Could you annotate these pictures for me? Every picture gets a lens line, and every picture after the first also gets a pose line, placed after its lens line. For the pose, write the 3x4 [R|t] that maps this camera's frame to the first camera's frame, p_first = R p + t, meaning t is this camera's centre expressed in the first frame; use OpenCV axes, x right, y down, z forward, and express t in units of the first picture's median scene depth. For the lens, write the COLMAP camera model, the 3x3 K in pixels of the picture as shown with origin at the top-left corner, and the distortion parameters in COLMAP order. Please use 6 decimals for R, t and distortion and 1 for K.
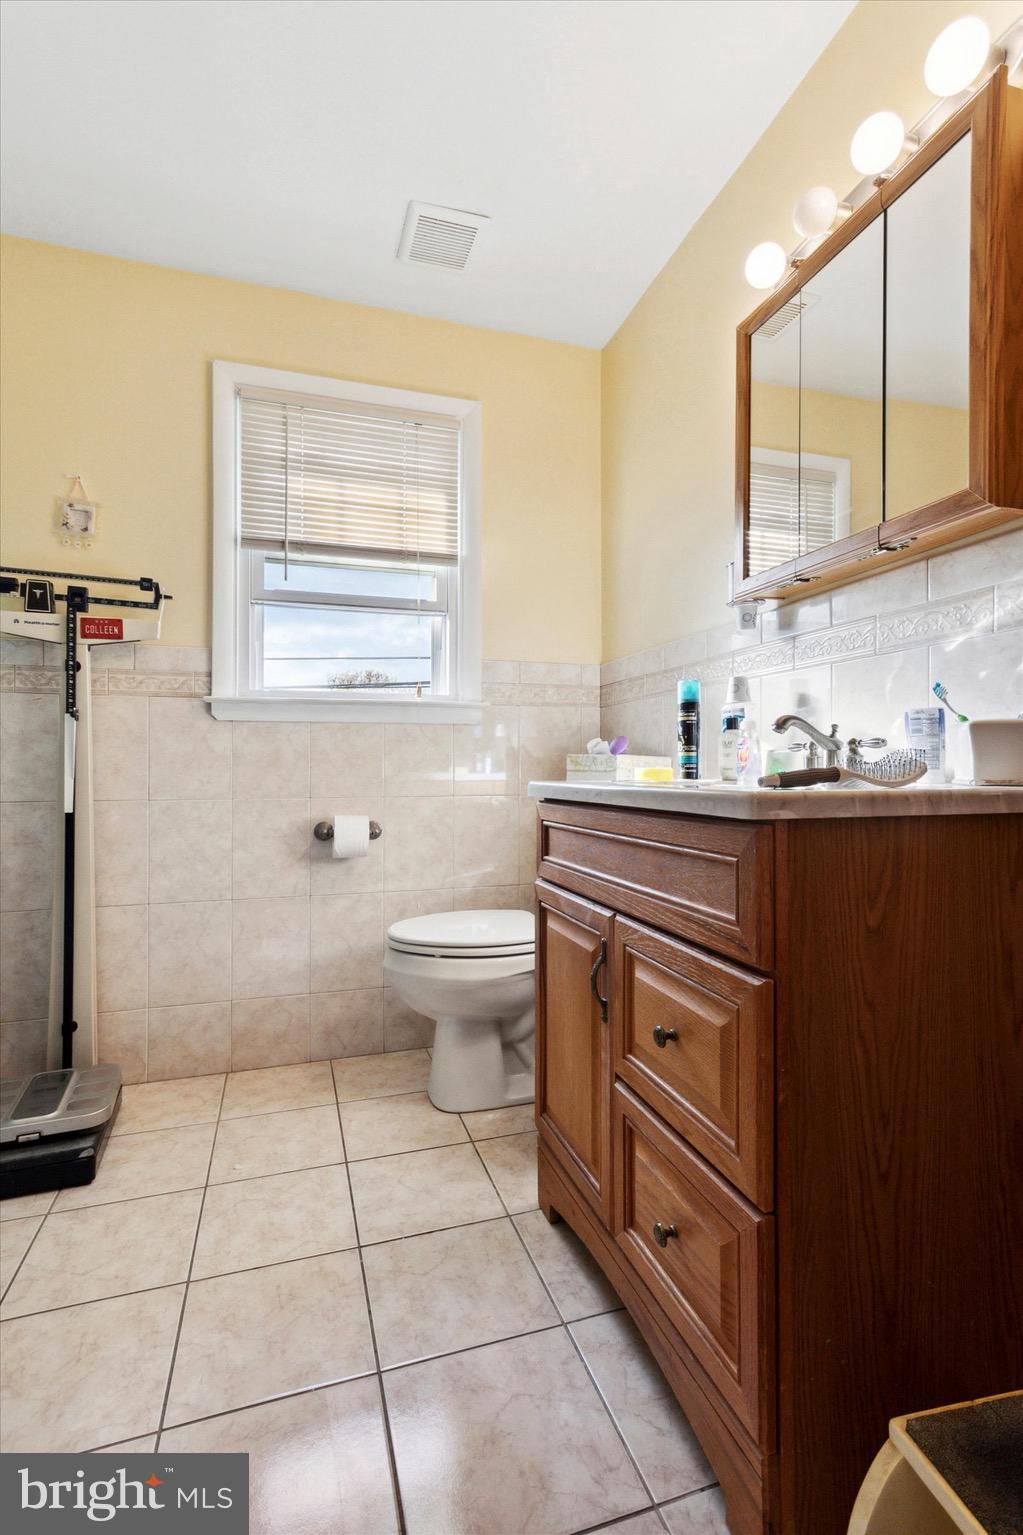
lens RADIAL K [[731.5, 0, 517.6], [0, 731.5, 767.2], [0, 0, 1]] dist [0.020998, -0.000807]
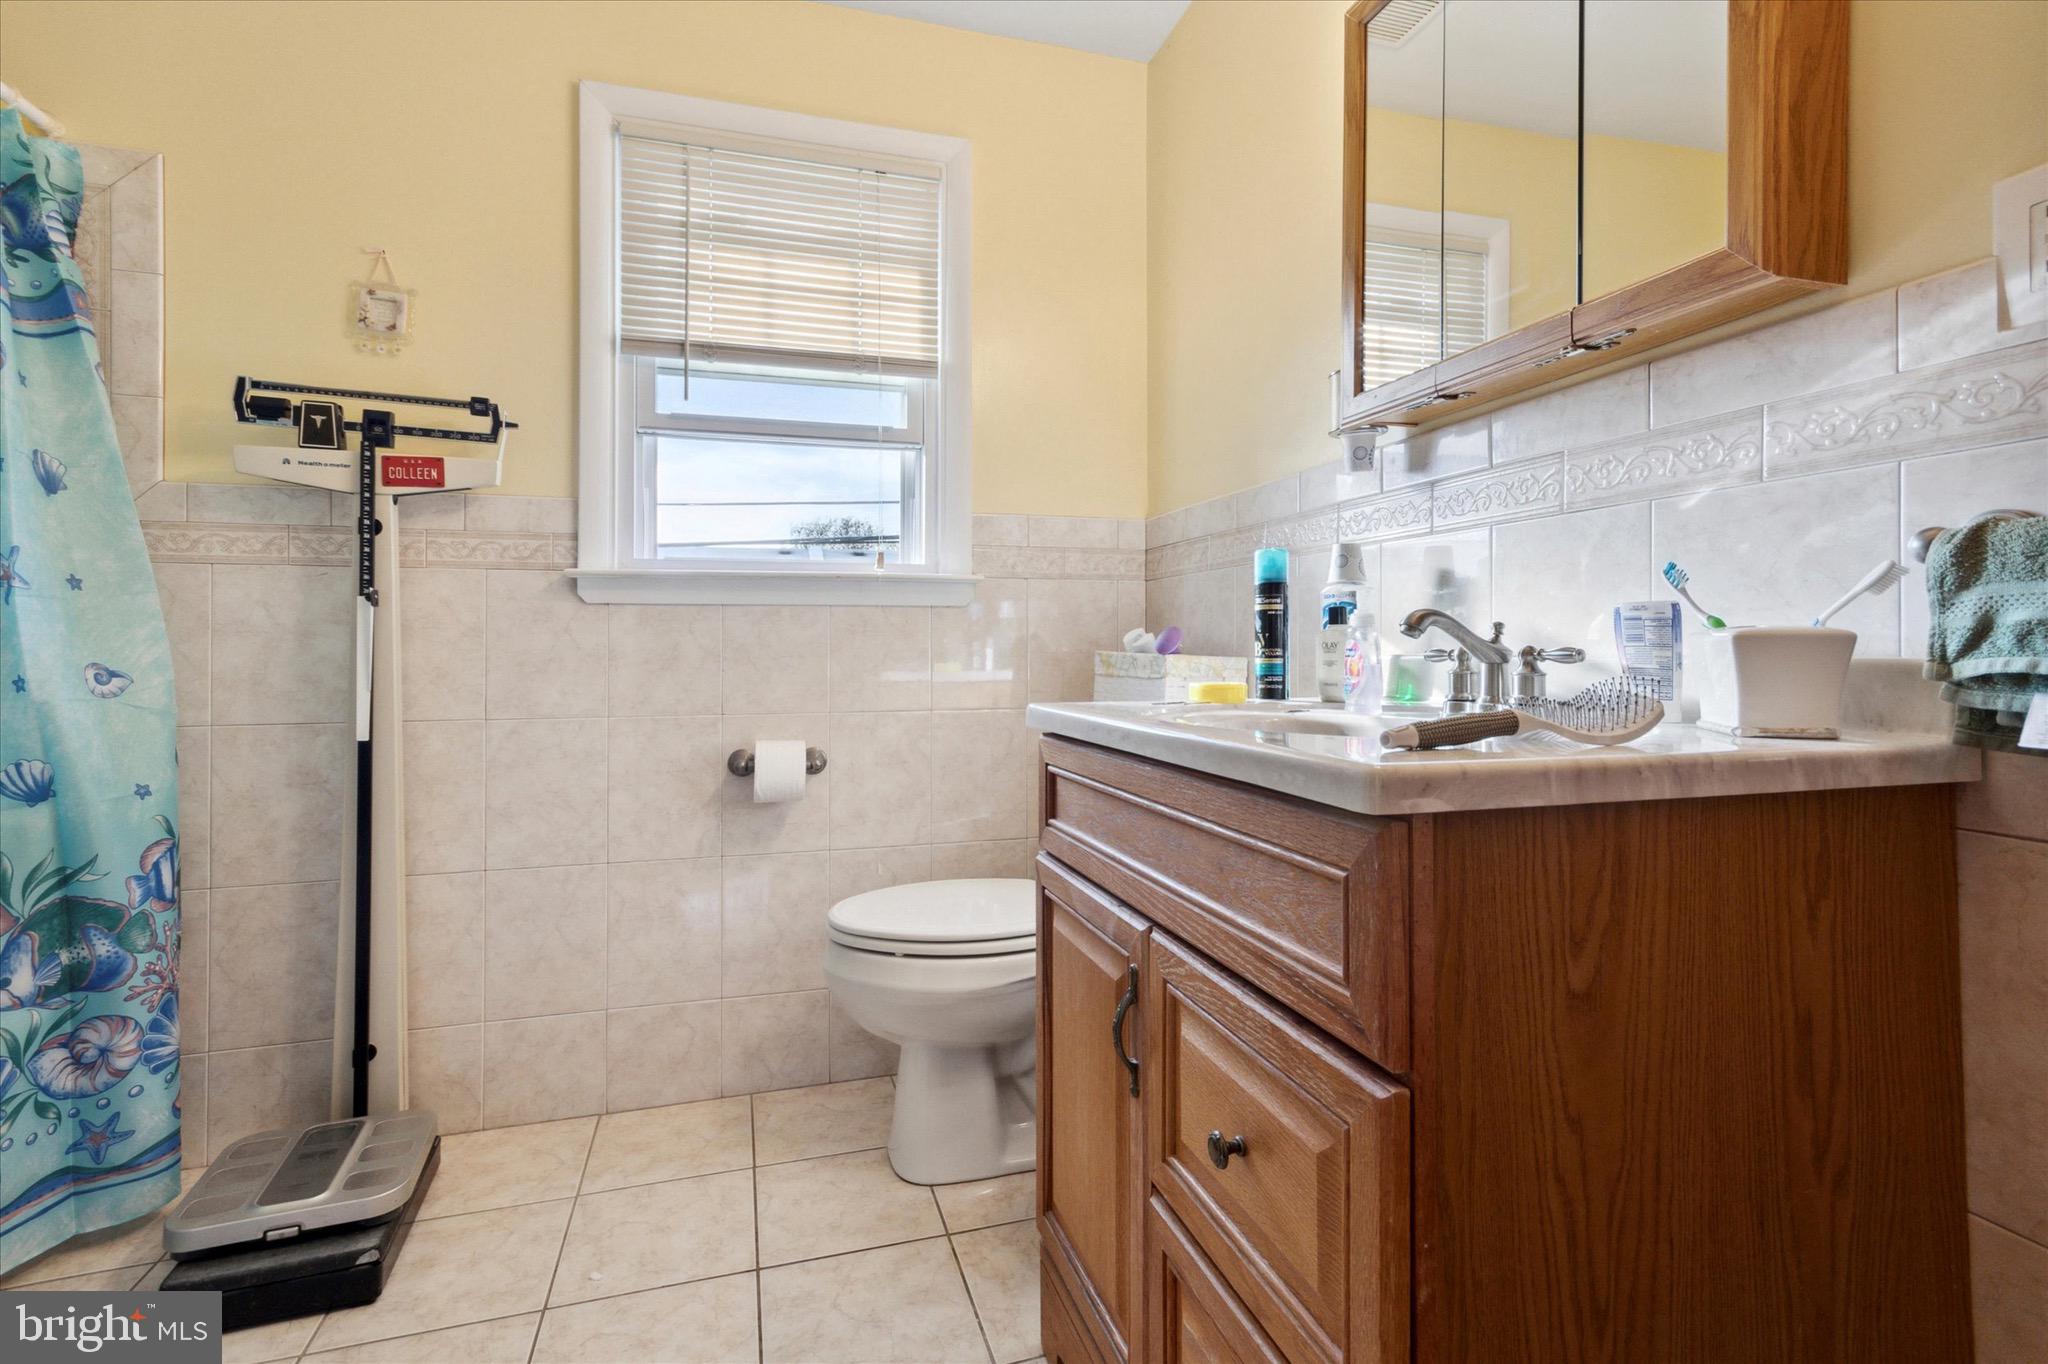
lens RADIAL K [[976.0, 0, 1028.7], [0, 976.0, 644.5], [0, 0, 1]] dist [0.020998, -0.000807]
pose [[0.999767, 0.000138, -0.021579, 0.032686], [-0.000131, 1.000000, 0.000325, -0.031585], [0.021579, -0.000322, 0.999767, 0.109982]]
